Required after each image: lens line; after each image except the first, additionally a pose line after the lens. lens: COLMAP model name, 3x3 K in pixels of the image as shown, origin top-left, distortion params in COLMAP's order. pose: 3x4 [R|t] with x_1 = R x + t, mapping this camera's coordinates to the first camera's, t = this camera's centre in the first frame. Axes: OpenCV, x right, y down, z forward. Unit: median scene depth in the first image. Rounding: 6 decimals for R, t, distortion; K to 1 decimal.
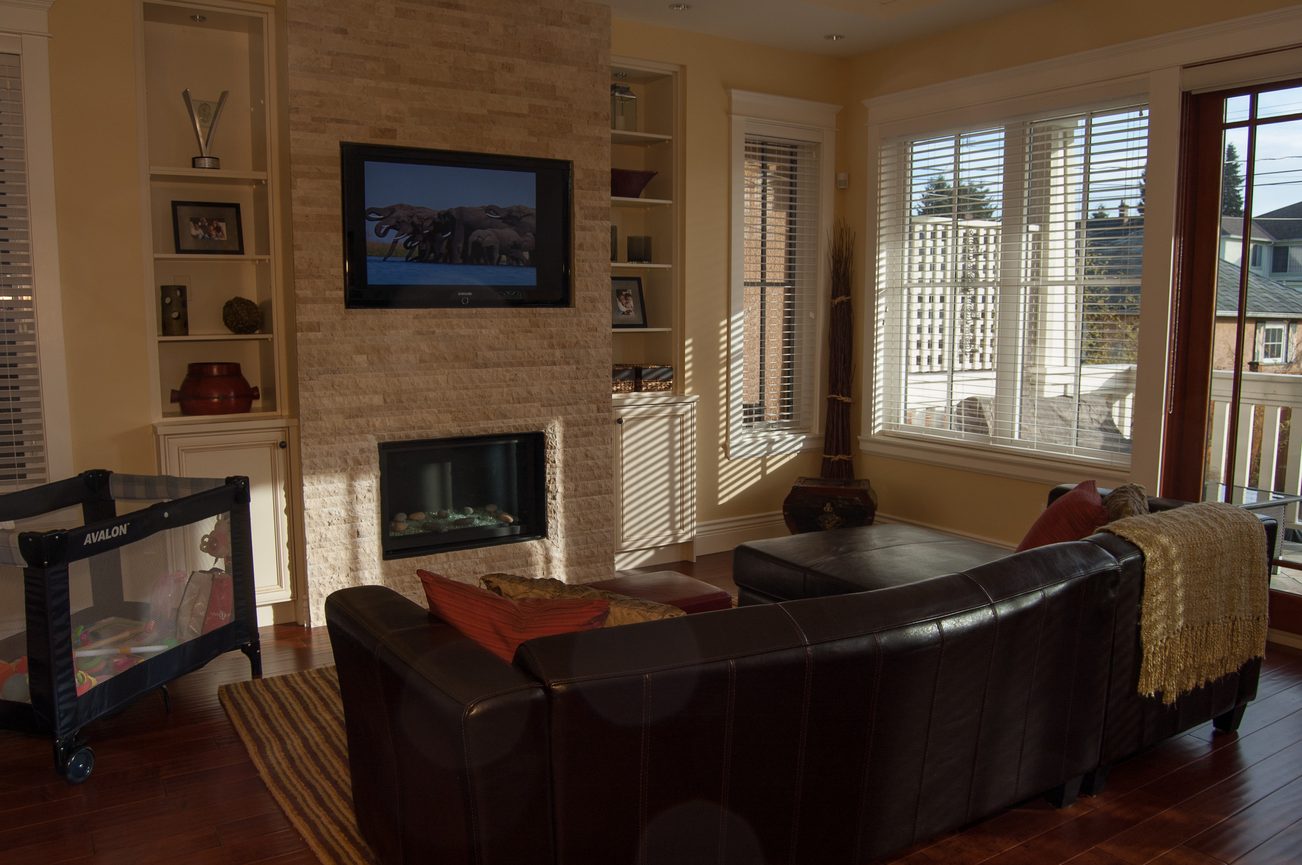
lens RADIAL K [[1017.5, 0, 662.7], [0, 1017.5, 432.5], [0, 0, 1]] dist [-0.085731, 0.033897]
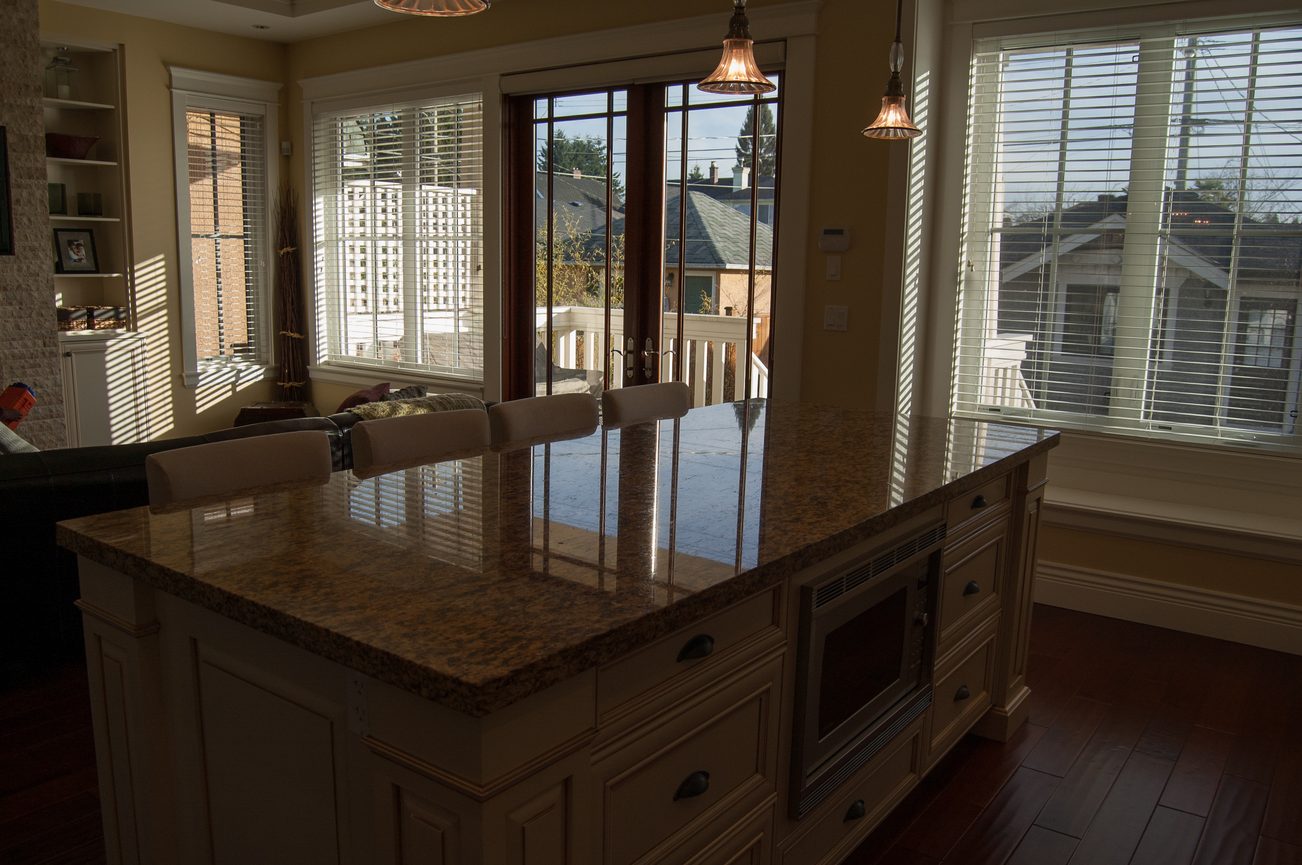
lens RADIAL K [[1017.5, 0, 646.6], [0, 1017.5, 436.5], [0, 0, 1]] dist [-0.085731, 0.033897]
pose [[0.941458, -0.039992, 0.334750, 0.183570], [0.023019, 0.998247, 0.054519, 0.033411], [-0.336344, -0.043622, 0.940728, -0.268222]]
